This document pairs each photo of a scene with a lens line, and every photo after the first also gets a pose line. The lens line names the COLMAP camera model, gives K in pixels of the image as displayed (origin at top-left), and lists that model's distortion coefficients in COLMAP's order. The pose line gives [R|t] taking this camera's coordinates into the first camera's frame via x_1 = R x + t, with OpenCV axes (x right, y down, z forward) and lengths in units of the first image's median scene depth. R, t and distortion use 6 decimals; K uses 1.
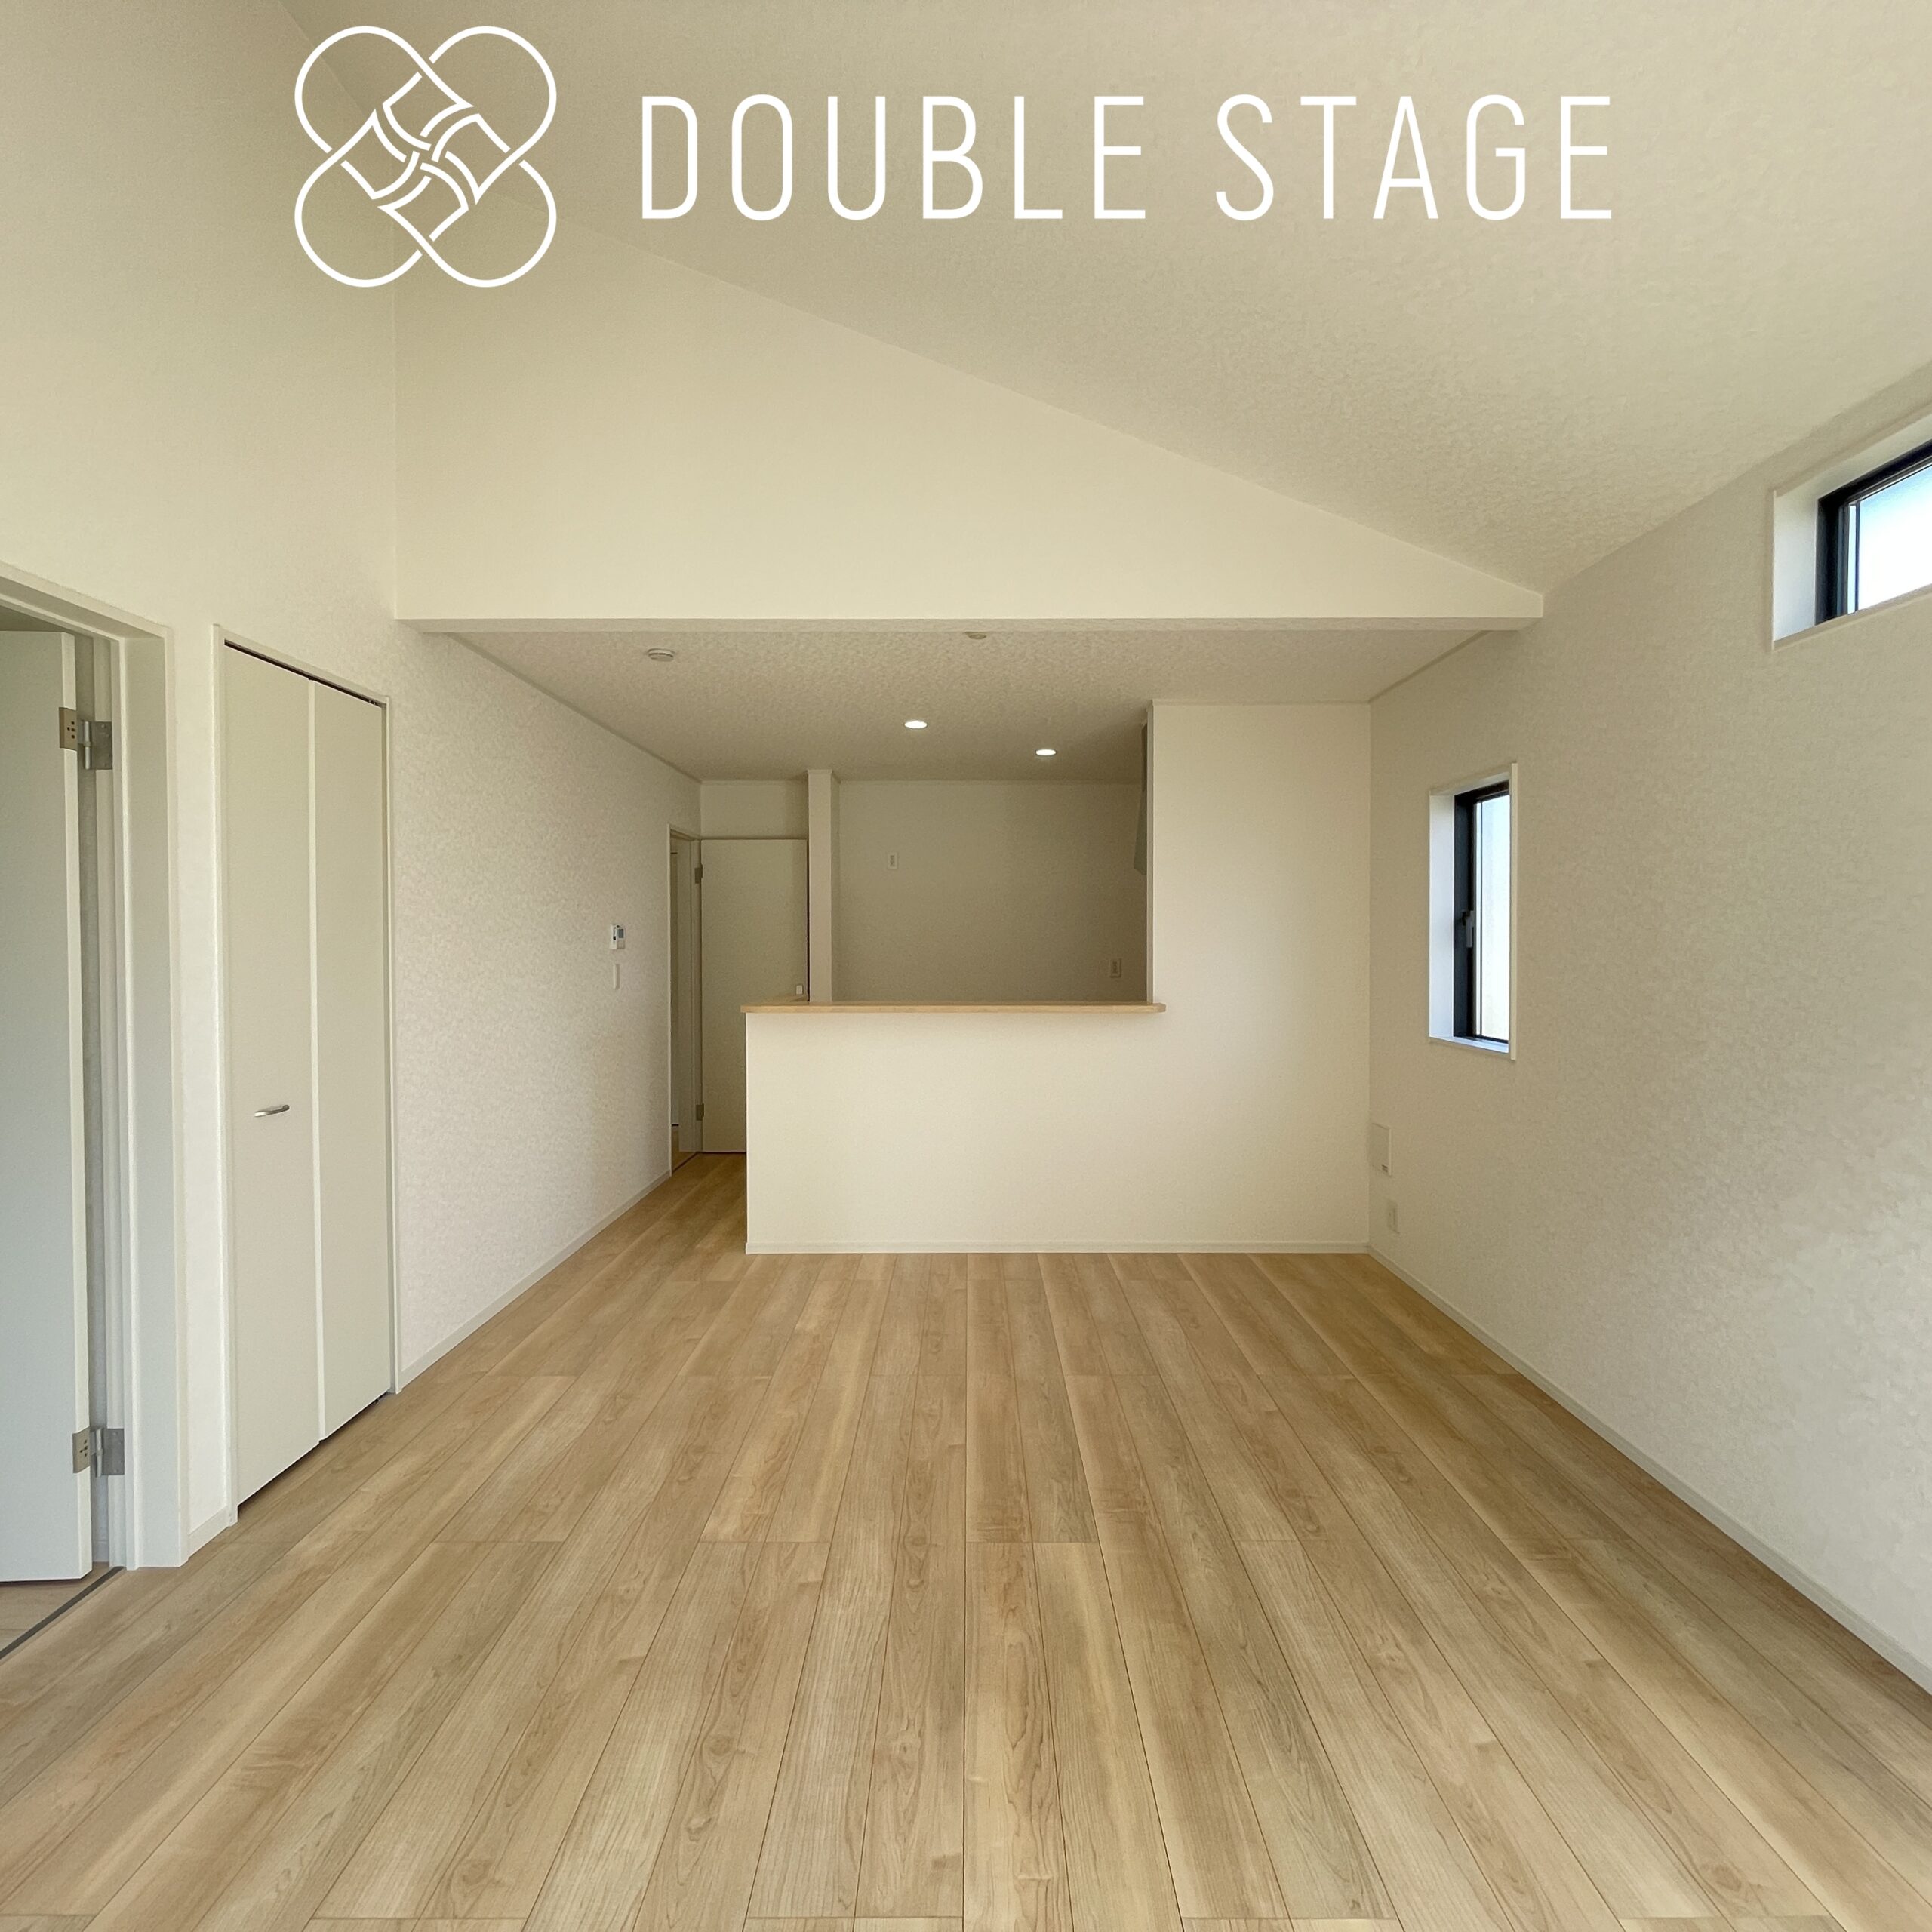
lens RADIAL K [[1043.8, 0, 975.3], [0, 1043.8, 964.9], [0, 0, 1]] dist [-0.006631, 0.002416]
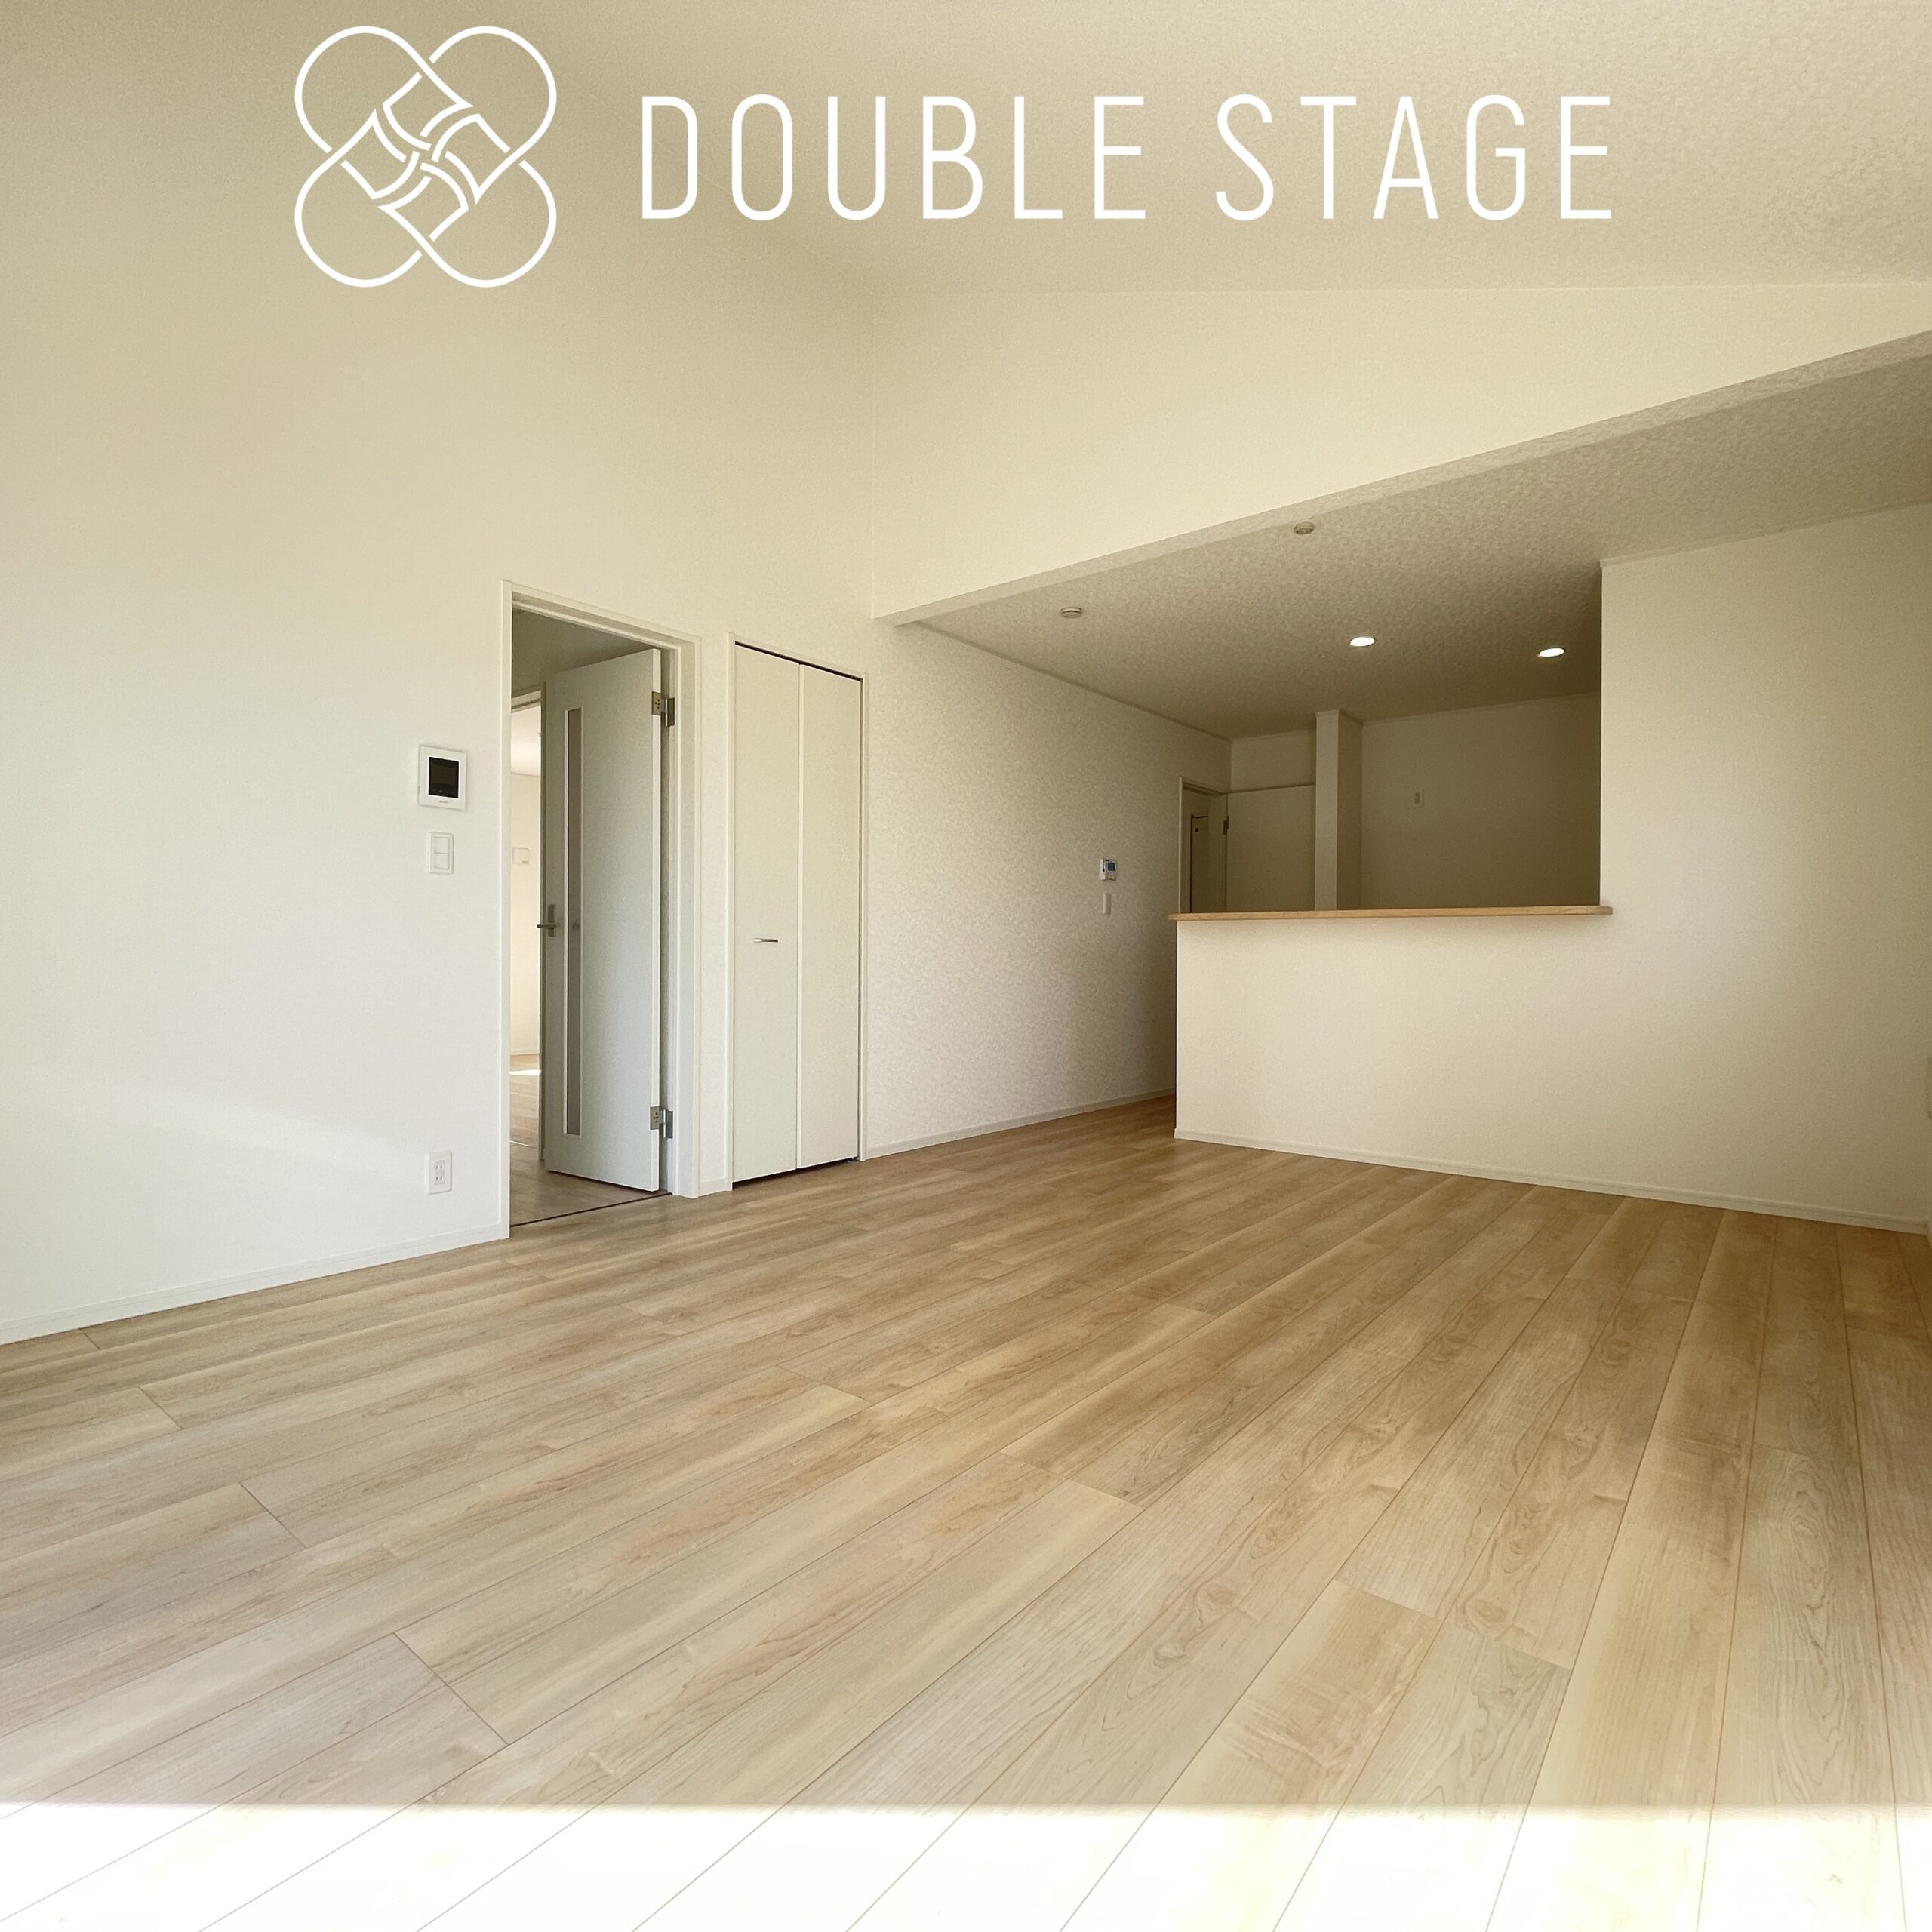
lens RADIAL K [[1043.8, 0, 964.7], [0, 1043.8, 964.4], [0, 0, 1]] dist [-0.006631, 0.002416]
pose [[0.774468, 0.011988, -0.632500, 0.626939], [-0.020935, 0.999758, -0.006686, 0.206888], [0.632267, 0.018420, 0.774532, -0.024760]]
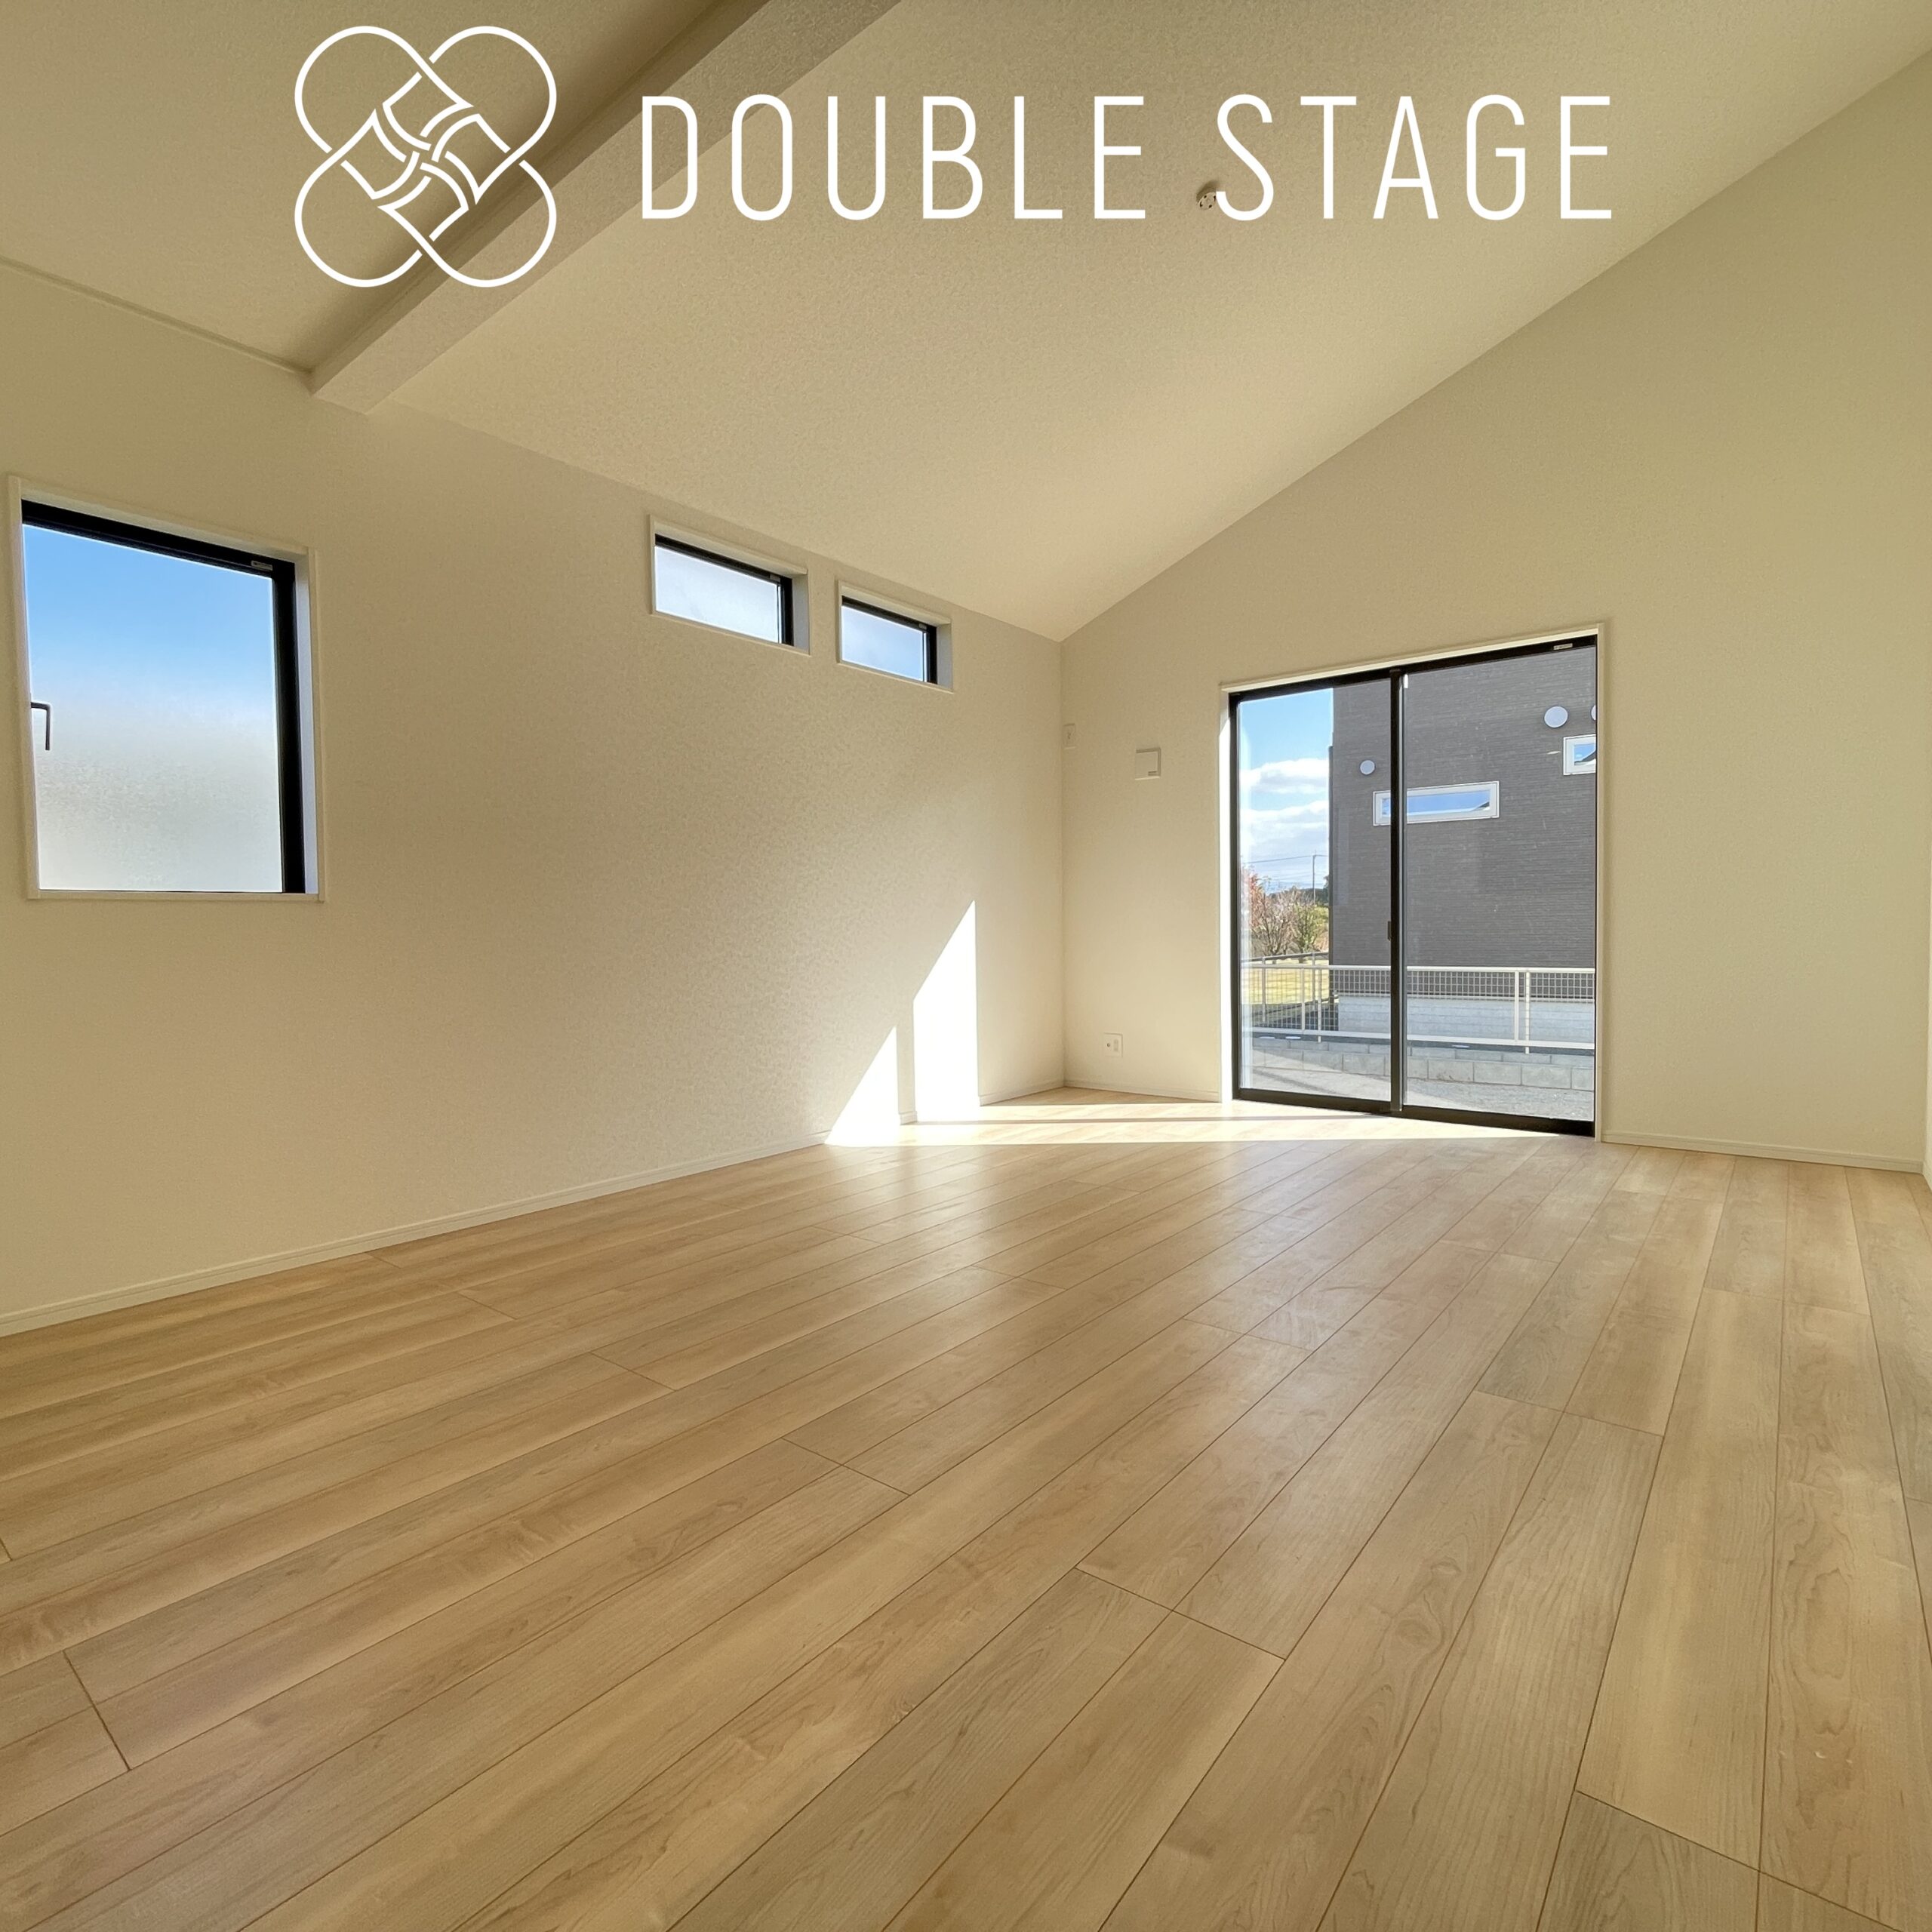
lens RADIAL K [[1043.8, 0, 967.7], [0, 1043.8, 956.2], [0, 0, 1]] dist [-0.006631, 0.002416]
pose [[-0.777208, -0.005992, 0.629215, -0.628198], [0.031586, 0.998323, 0.048523, 0.163744], [-0.628451, 0.057587, -0.775715, 1.956585]]
